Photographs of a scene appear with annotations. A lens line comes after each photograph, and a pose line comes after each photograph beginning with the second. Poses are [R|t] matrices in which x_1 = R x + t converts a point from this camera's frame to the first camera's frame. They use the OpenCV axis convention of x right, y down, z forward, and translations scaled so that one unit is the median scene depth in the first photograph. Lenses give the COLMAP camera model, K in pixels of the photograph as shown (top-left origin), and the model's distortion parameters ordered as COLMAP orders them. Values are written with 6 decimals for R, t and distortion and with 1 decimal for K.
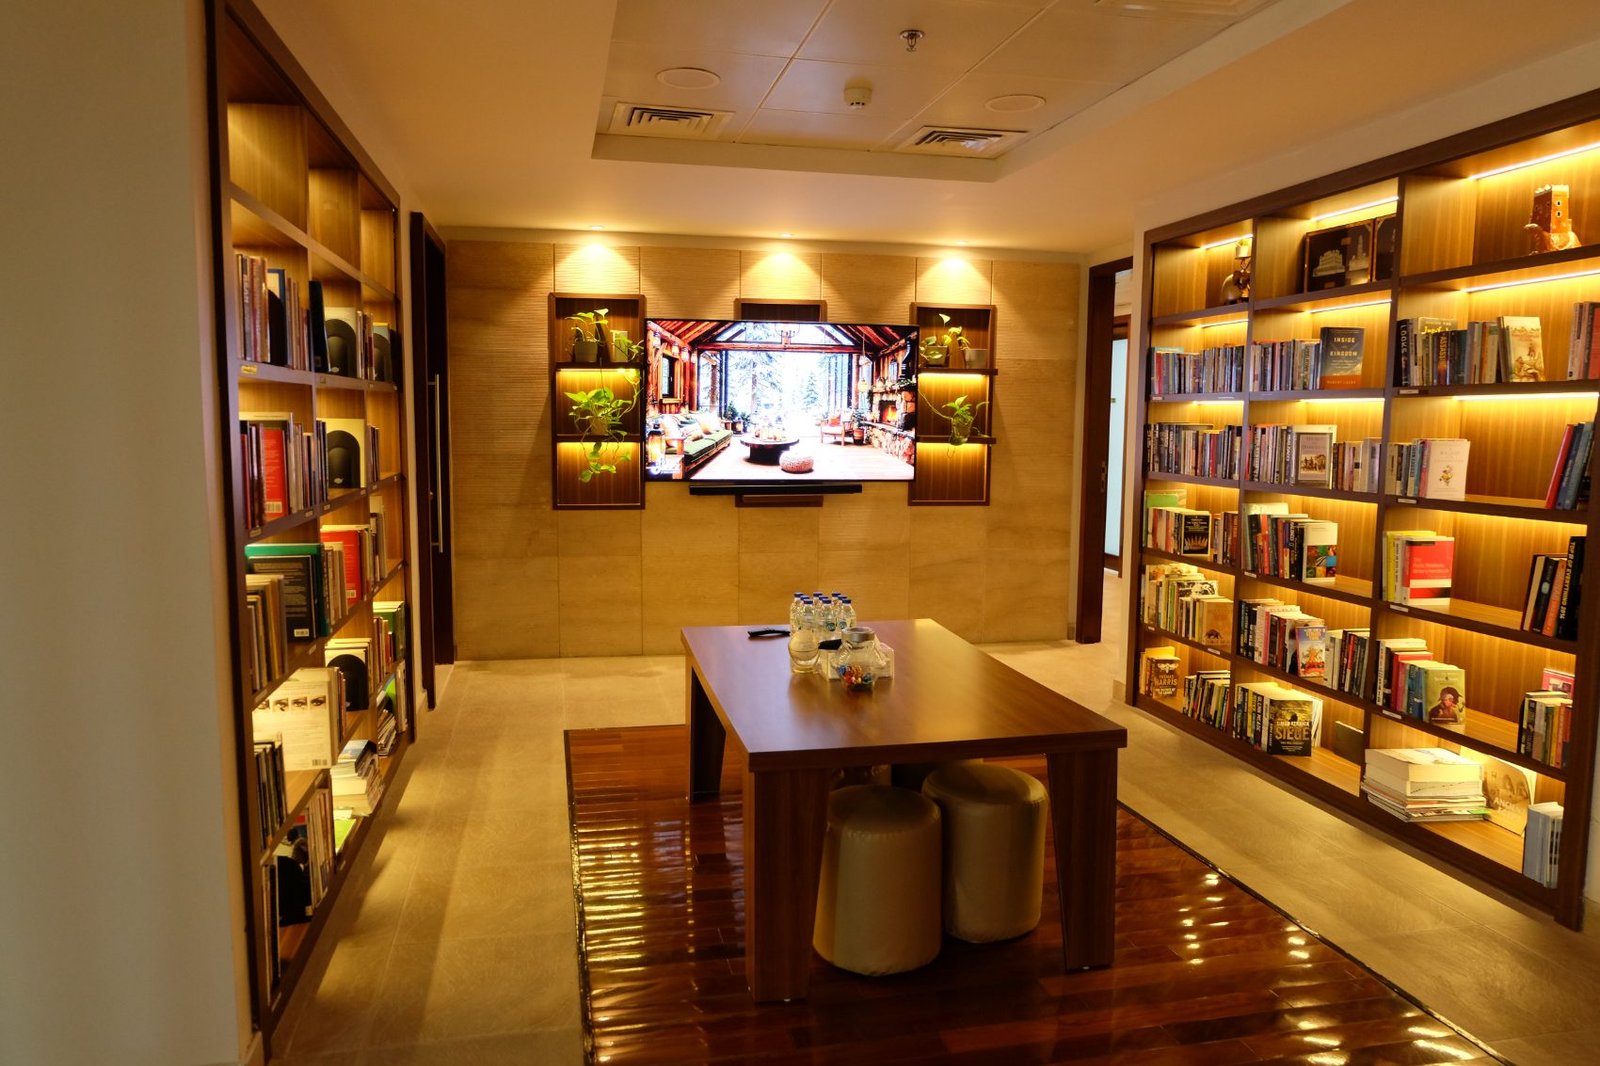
lens RADIAL K [[1094.8, 0, 792.5], [0, 1094.8, 526.4], [0, 0, 1]] dist [-0.070183, 0.108307]
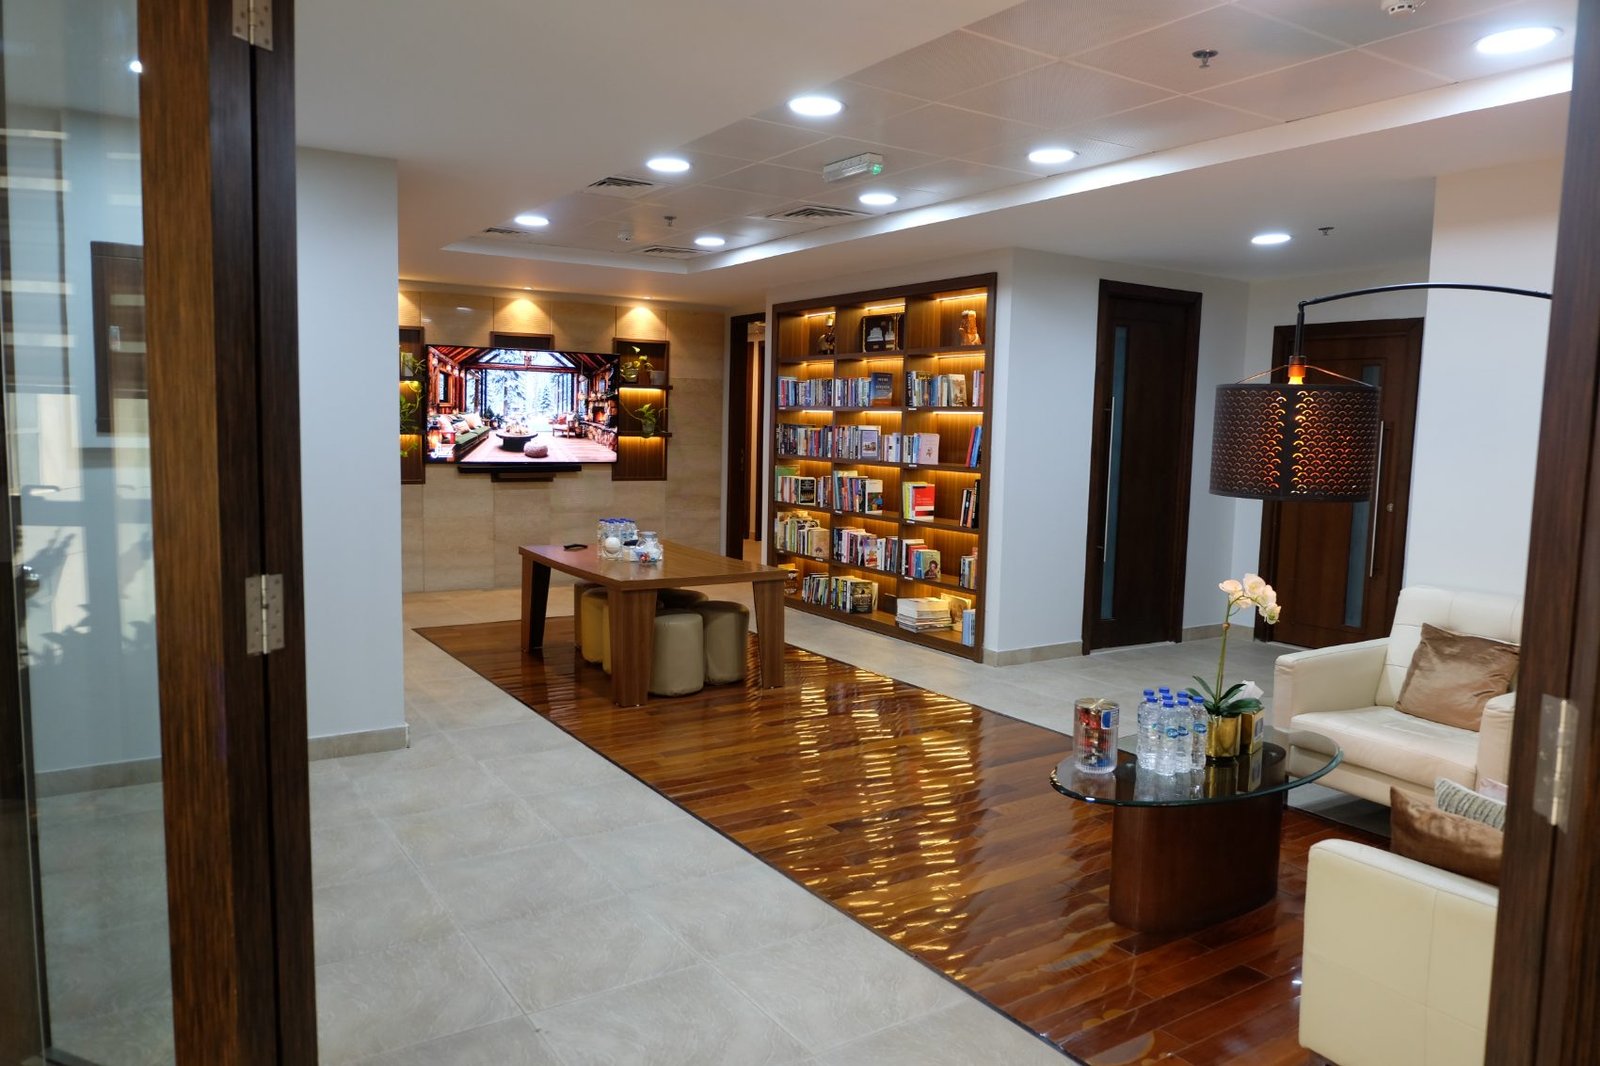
lens RADIAL K [[1094.8, 0, 792.5], [0, 1094.8, 526.4], [0, 0, 1]] dist [-0.070183, 0.108307]
pose [[0.936424, -0.021951, 0.350182, -0.184795], [0.021533, 0.999755, 0.005087, 0.040779], [-0.350208, 0.002777, 0.936668, -0.436485]]
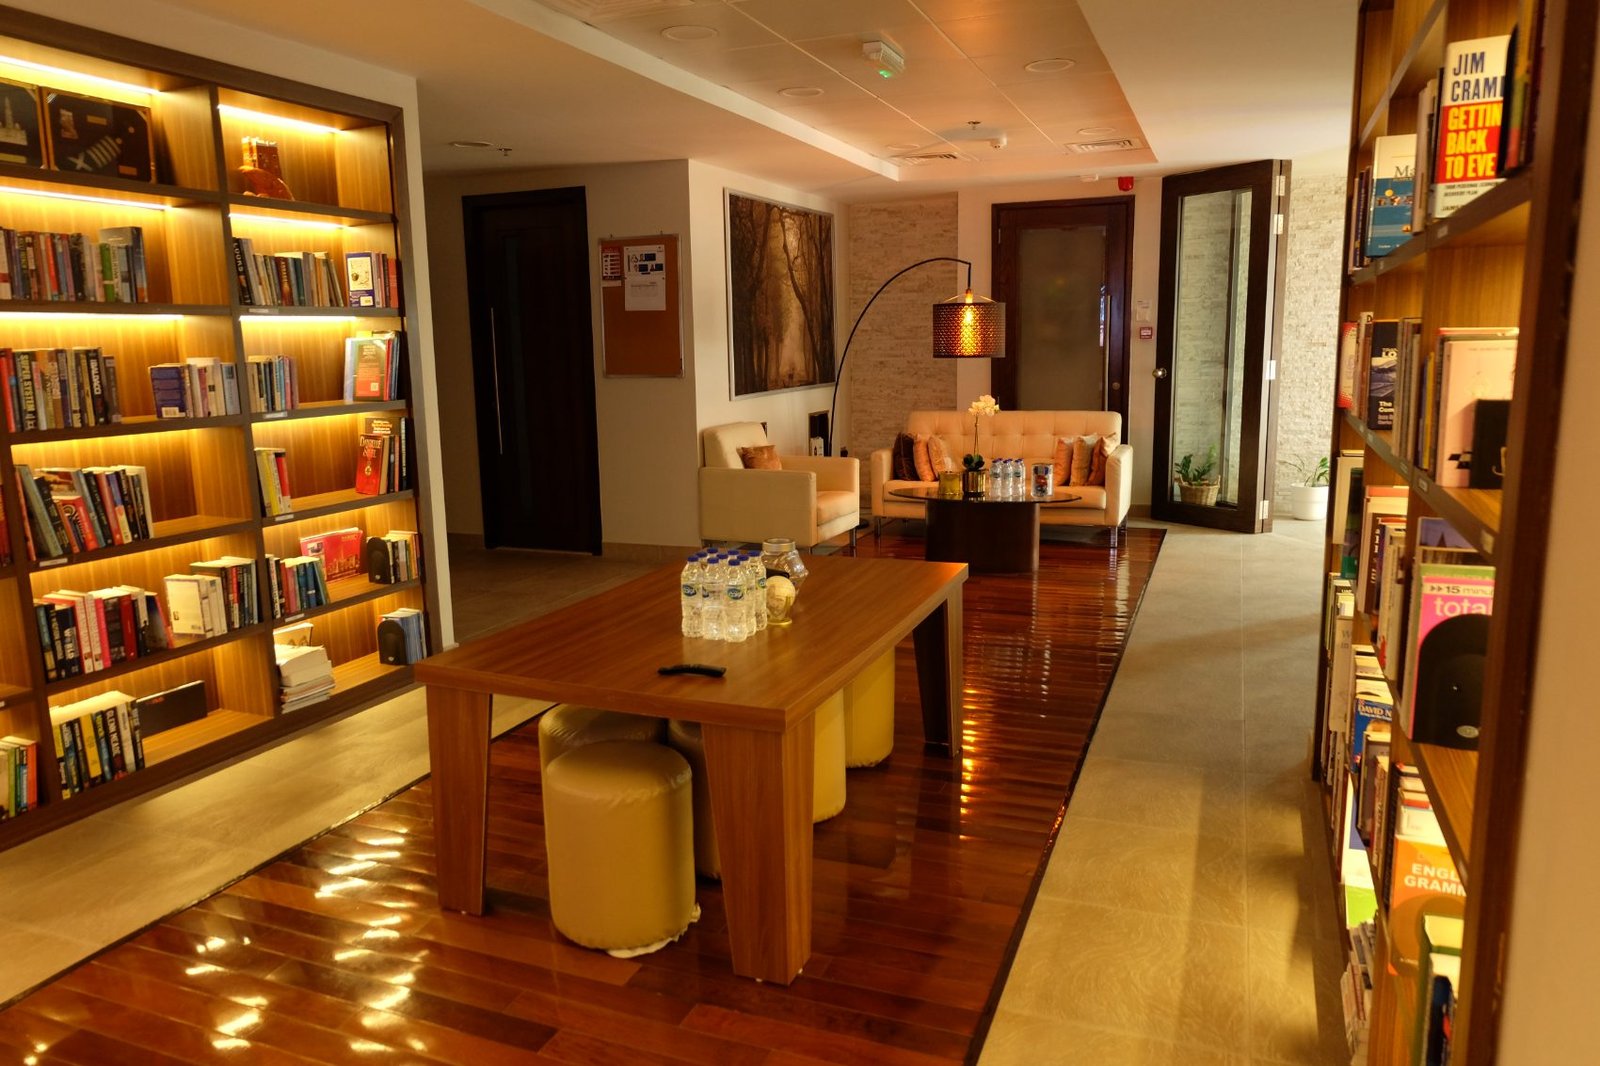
lens RADIAL K [[1094.8, 0, 792.5], [0, 1094.8, 526.4], [0, 0, 1]] dist [-0.070183, 0.108307]
pose [[-0.821666, -0.082465, 0.563973, -0.264953], [0.073483, 0.965893, 0.248294, -0.084548], [-0.565213, 0.245457, -0.787582, 0.916579]]
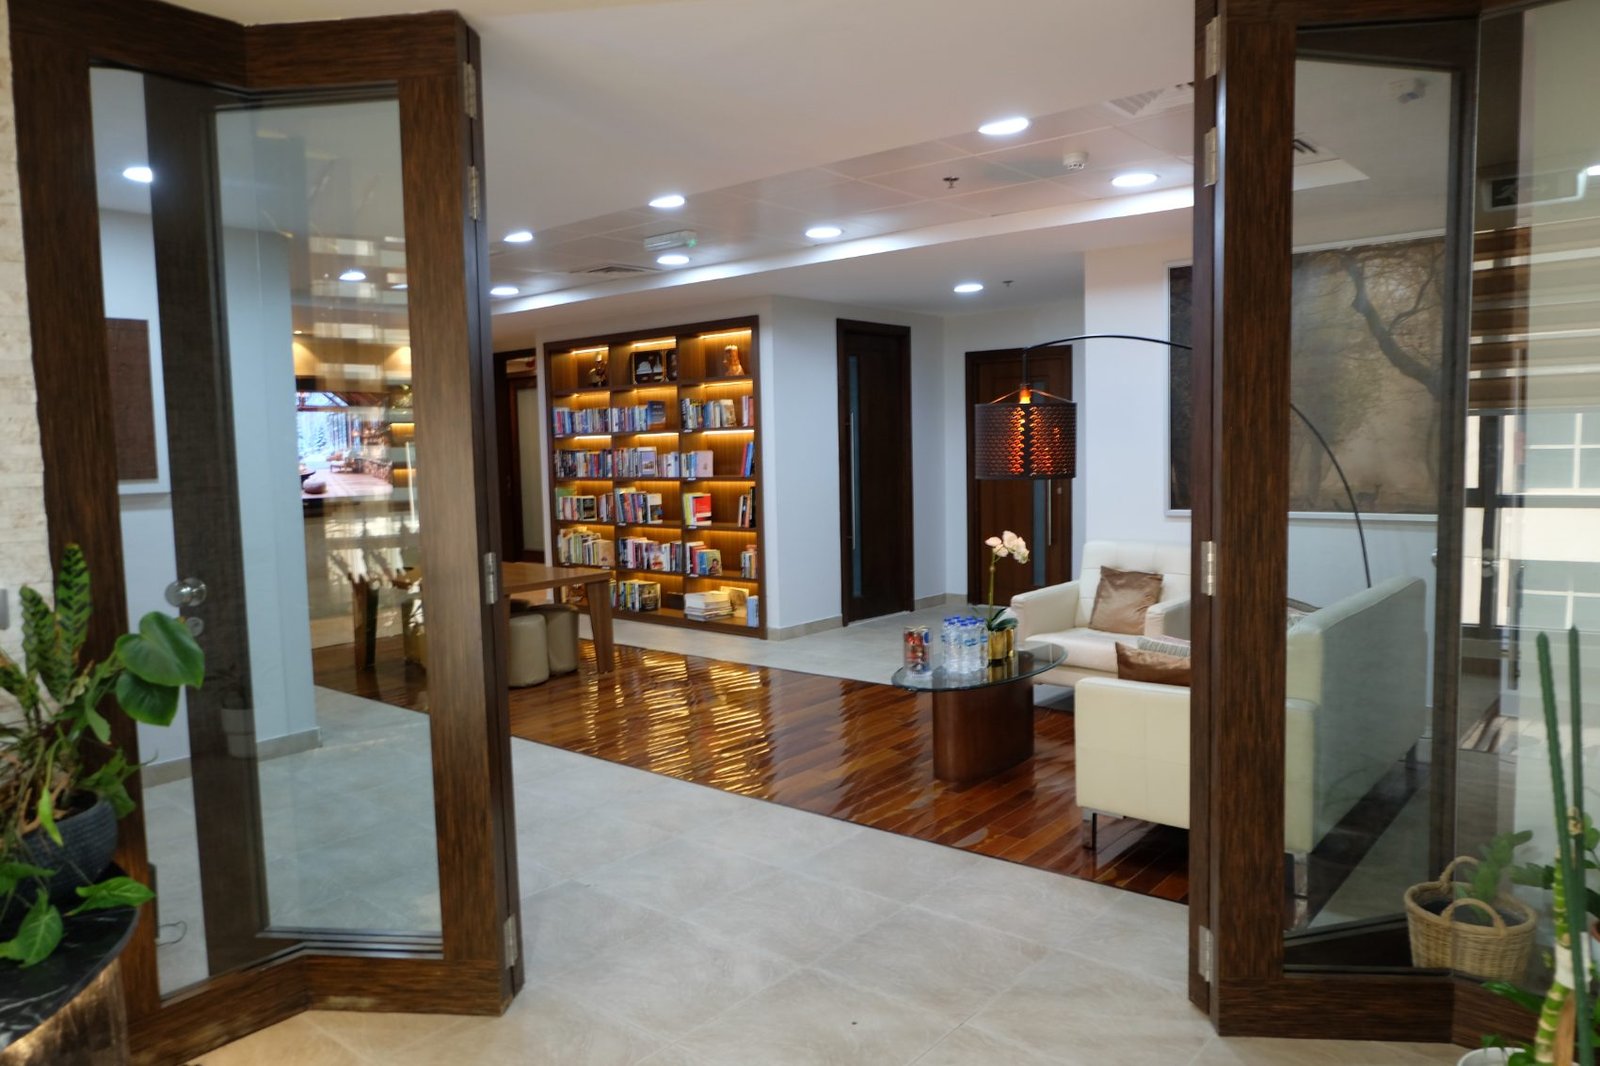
lens RADIAL K [[1094.8, 0, 792.5], [0, 1094.8, 526.4], [0, 0, 1]] dist [-0.070183, 0.108307]
pose [[0.793441, -0.076235, 0.603854, -0.378649], [0.093416, 0.995623, 0.002949, 0.051056], [-0.601436, 0.054070, 0.797089, -0.547293]]
